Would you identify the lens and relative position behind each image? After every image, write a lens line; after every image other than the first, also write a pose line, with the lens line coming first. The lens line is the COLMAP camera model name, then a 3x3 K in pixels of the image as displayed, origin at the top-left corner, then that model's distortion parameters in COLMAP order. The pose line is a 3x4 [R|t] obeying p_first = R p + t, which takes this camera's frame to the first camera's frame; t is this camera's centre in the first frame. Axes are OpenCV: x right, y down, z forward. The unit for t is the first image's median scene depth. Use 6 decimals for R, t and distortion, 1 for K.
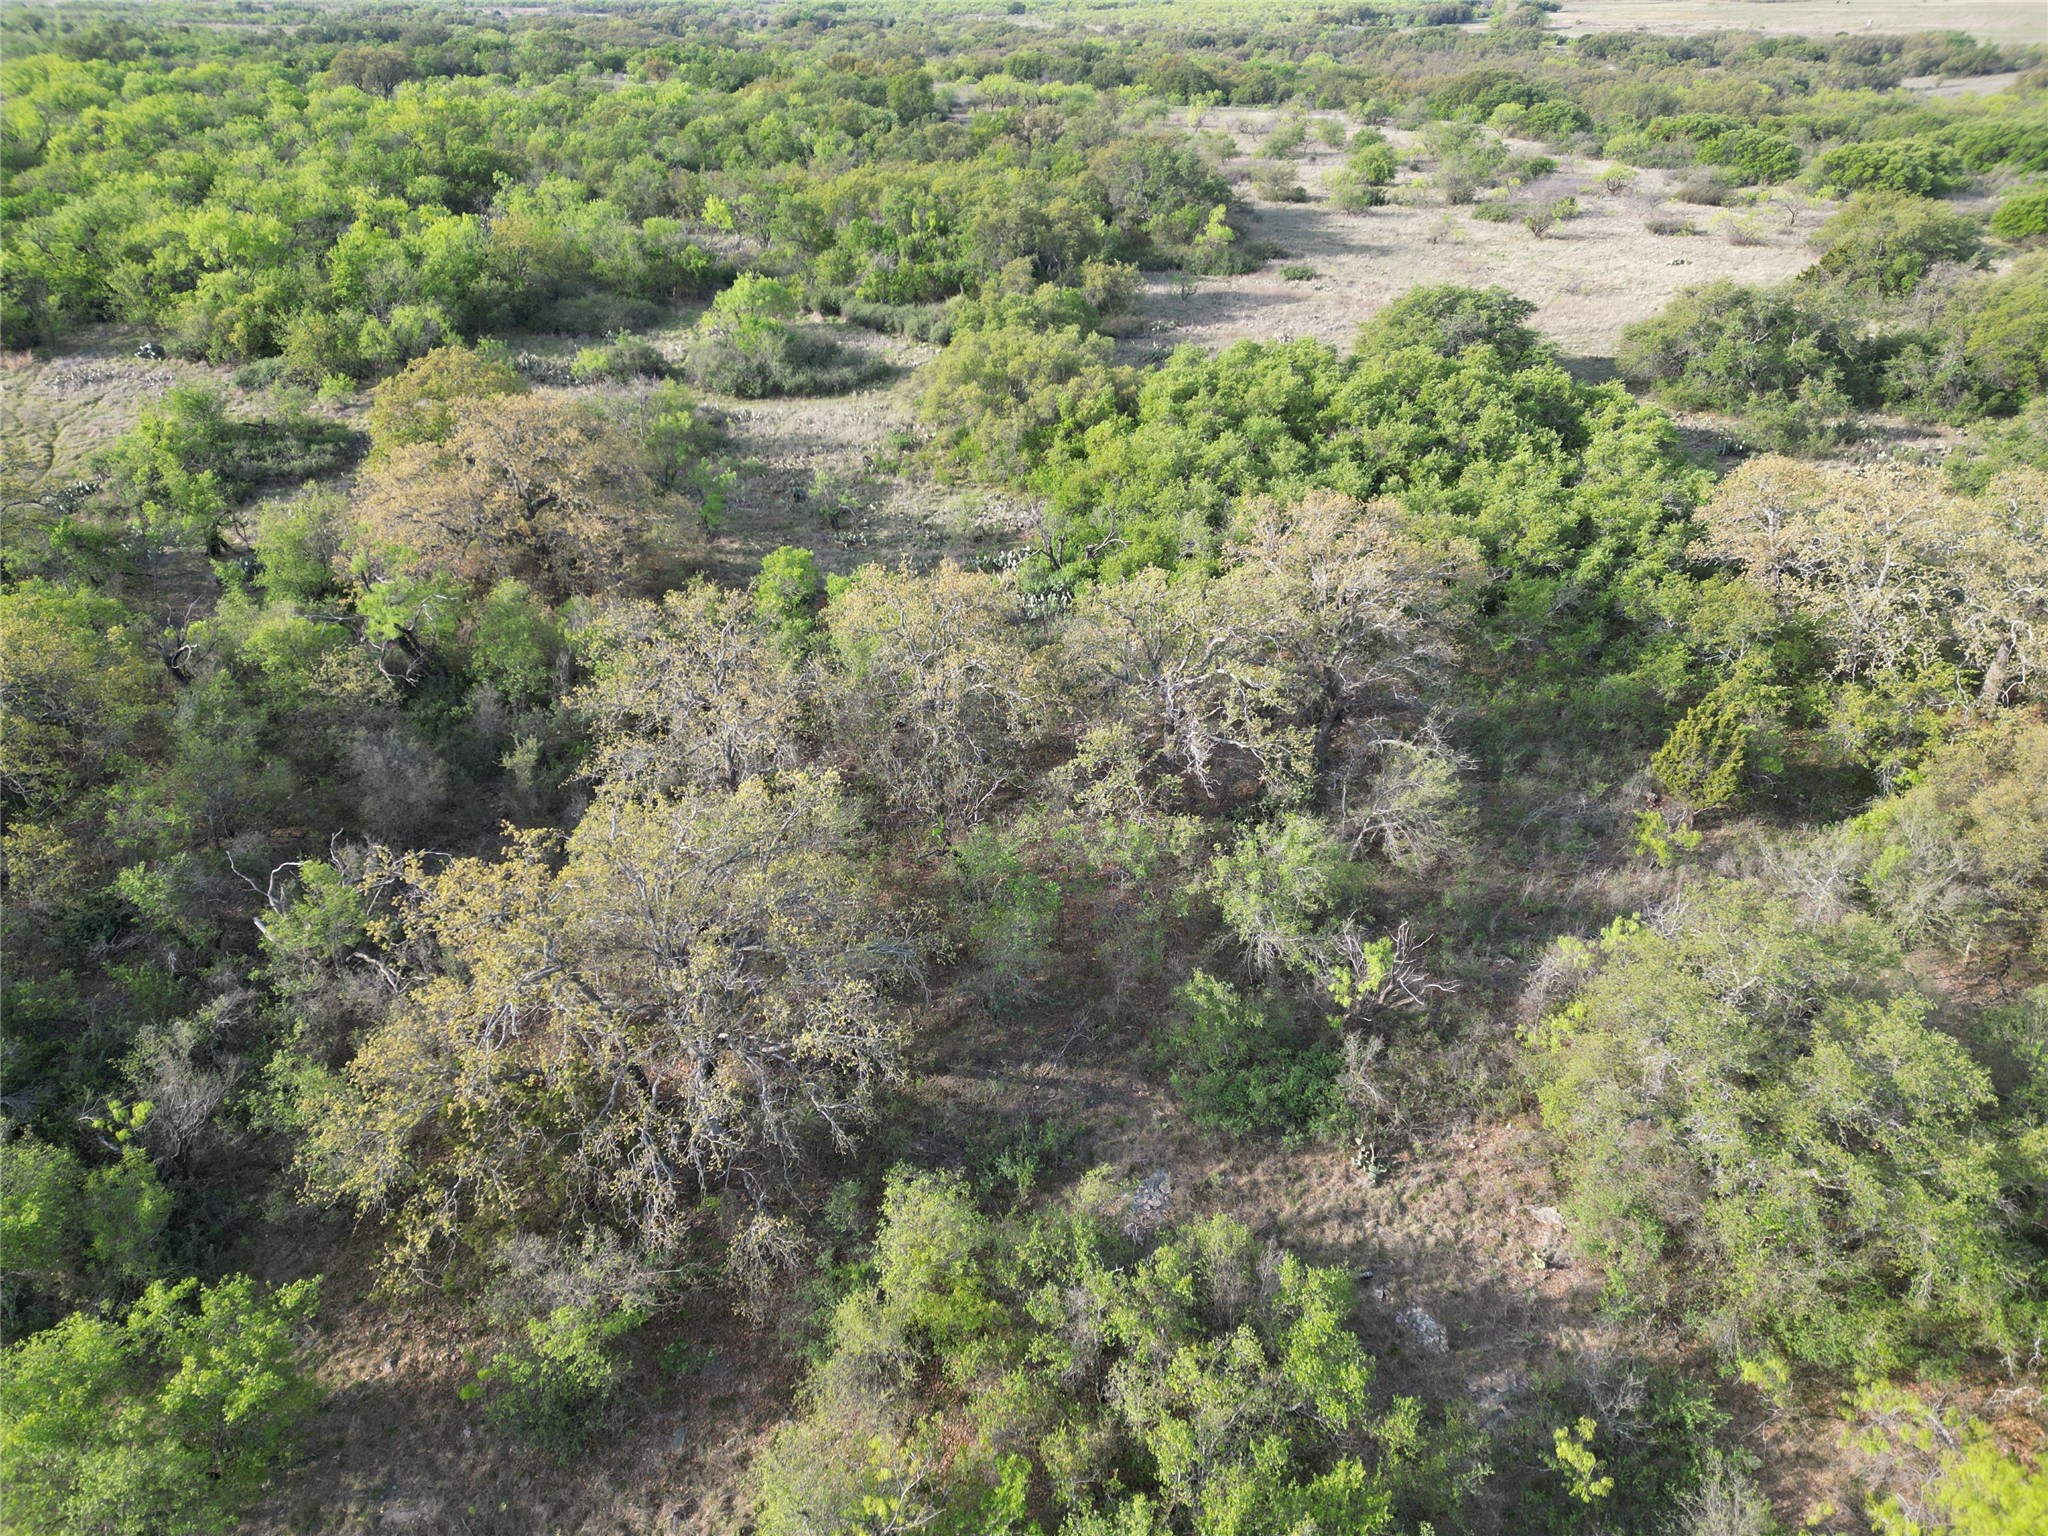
lens RADIAL K [[1428.4, 0, 1020.3], [0, 1428.4, 769.9], [0, 0, 1]] dist [0.088062, -0.082749]
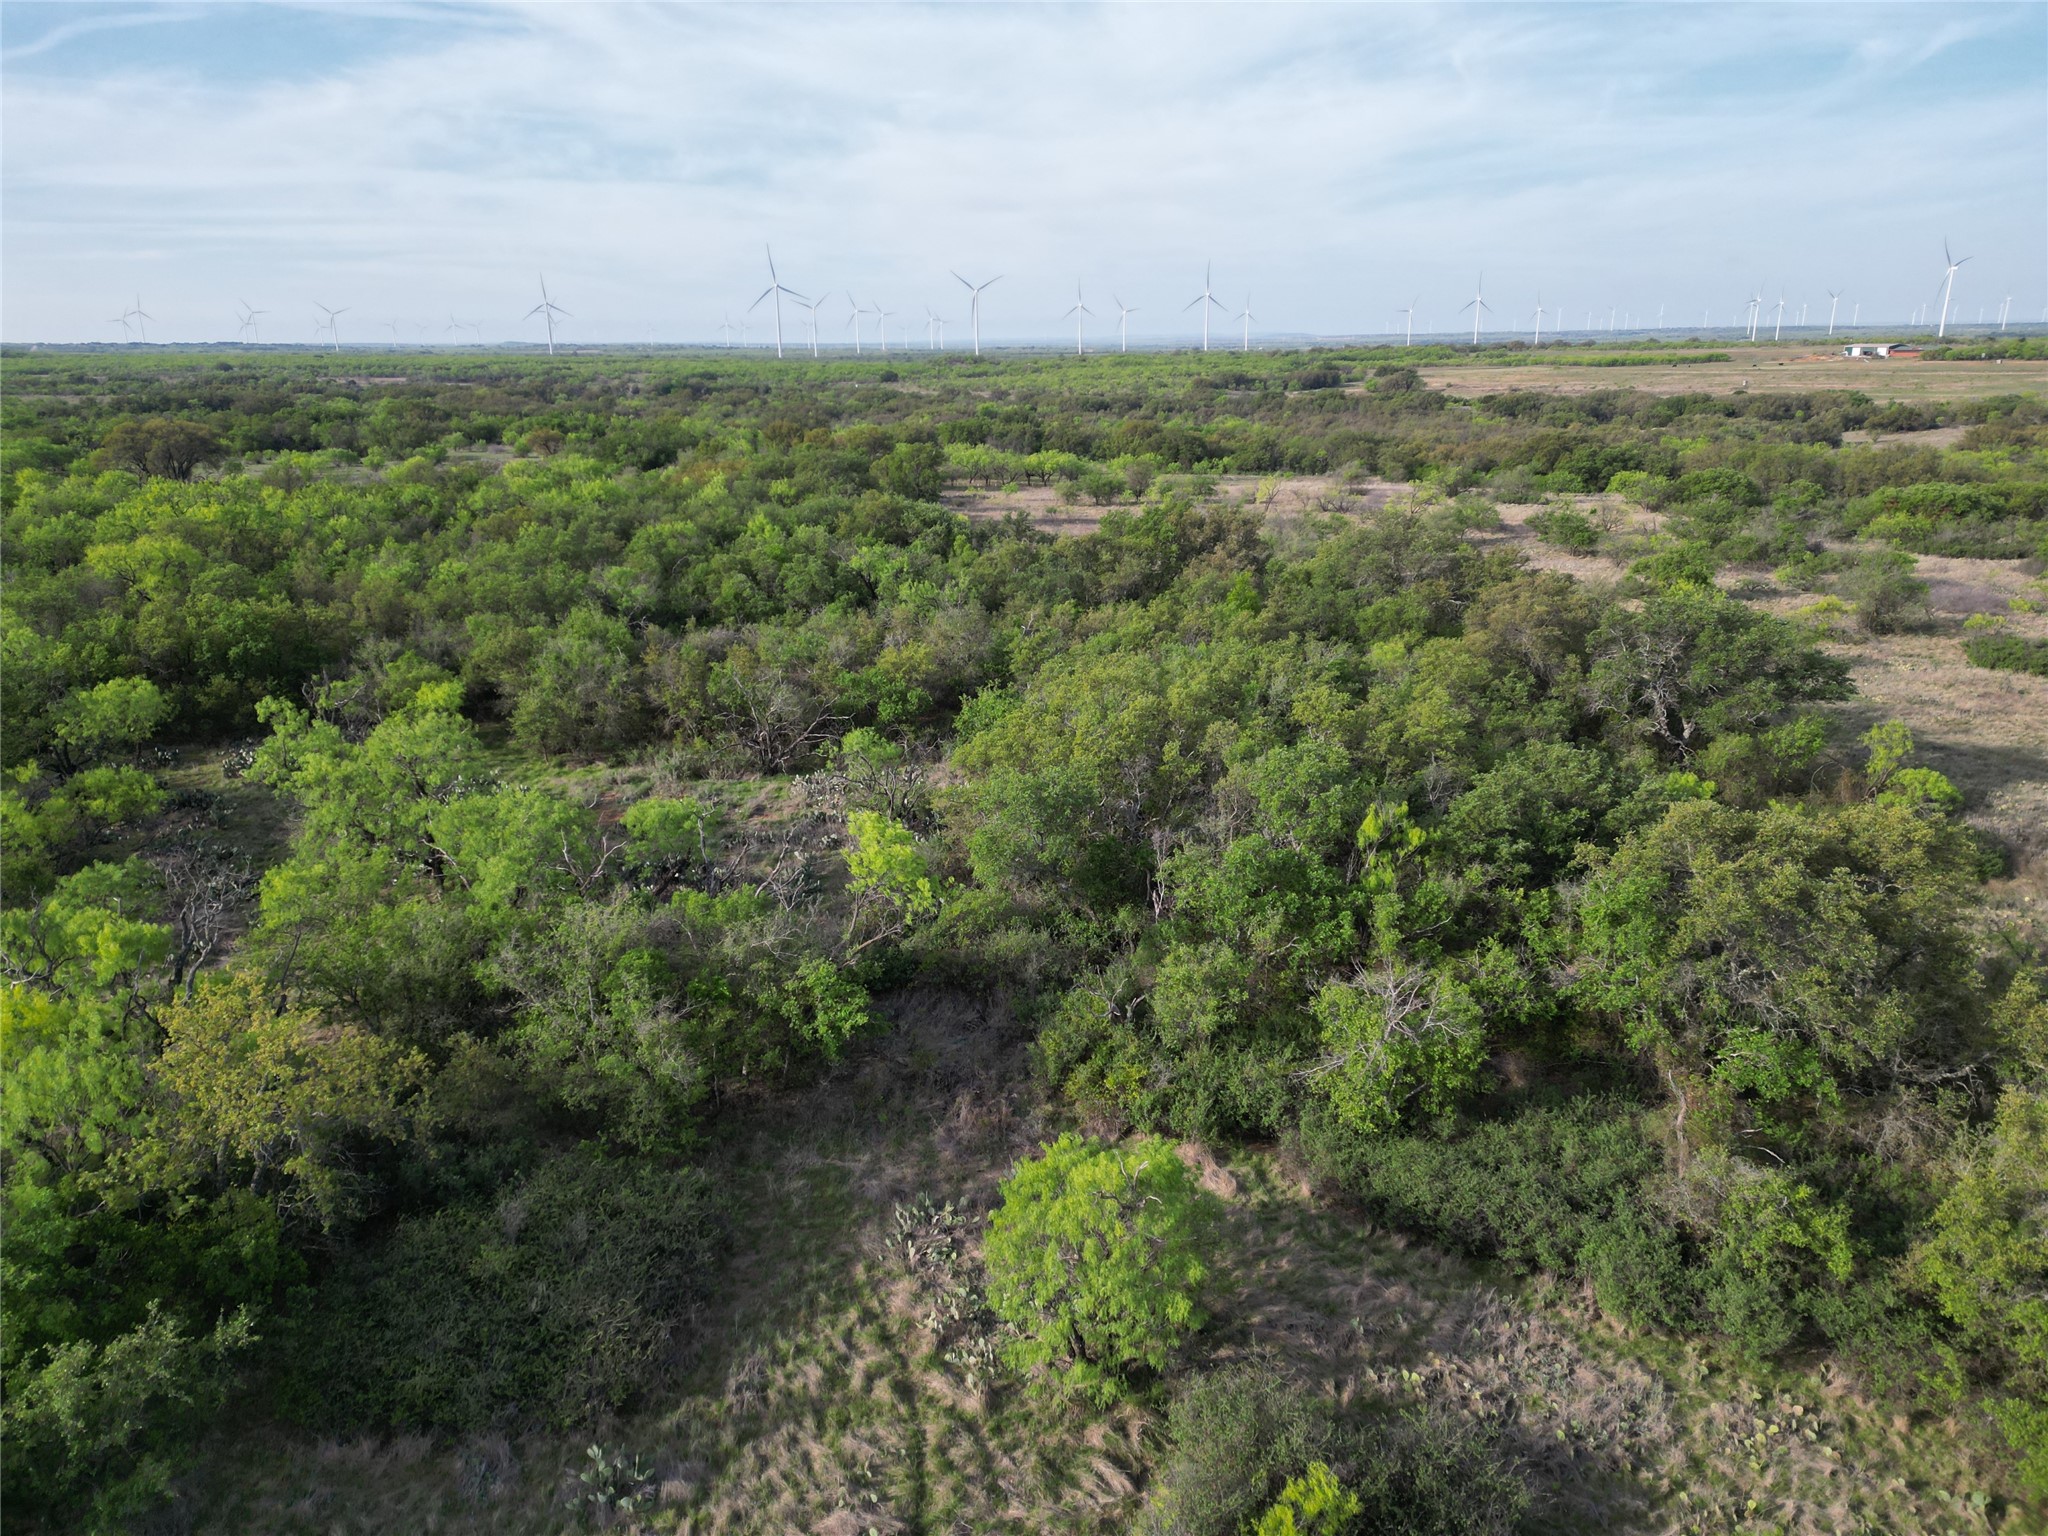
lens RADIAL K [[1423.4, 0, 1022.5], [0, 1423.4, 779.2], [0, 0, 1]] dist [0.099000, -0.102071]
pose [[0.994082, -0.035296, 0.102738, -0.096798], [0.055911, 0.977101, -0.205299, -0.152171], [-0.093139, 0.209829, 0.973292, 0.300460]]
